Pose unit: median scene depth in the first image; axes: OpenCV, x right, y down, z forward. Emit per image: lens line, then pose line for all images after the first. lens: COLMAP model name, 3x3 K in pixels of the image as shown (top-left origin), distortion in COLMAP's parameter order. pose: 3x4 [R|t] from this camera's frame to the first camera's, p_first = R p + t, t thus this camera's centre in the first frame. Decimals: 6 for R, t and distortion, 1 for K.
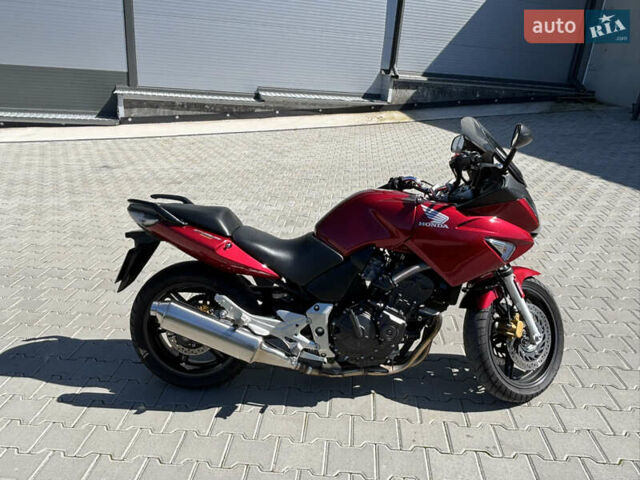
lens RADIAL K [[452.0, 0, 320.0], [0, 452.0, 240.0], [0, 0, 1]] dist [0.000588, -0.002960]
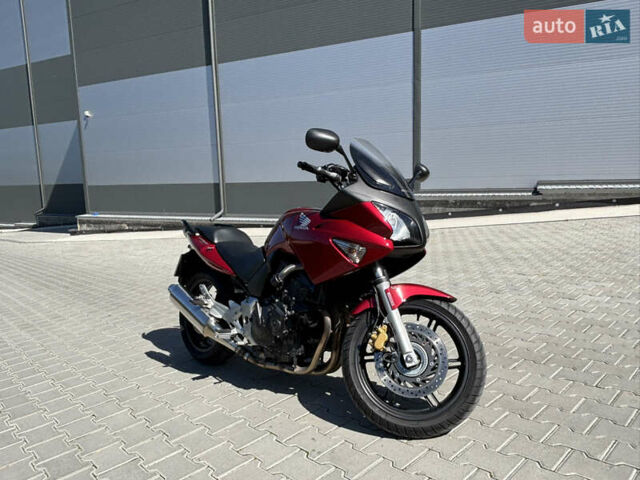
lens RADIAL K [[452.0, 0, 320.0], [0, 452.0, 240.0], [0, 0, 1]] dist [0.000588, -0.002960]
pose [[0.746904, -0.004937, -0.664913, 0.169037], [-0.154559, 0.971294, -0.180829, 0.031792], [0.646719, 0.237831, 0.724701, 0.032362]]
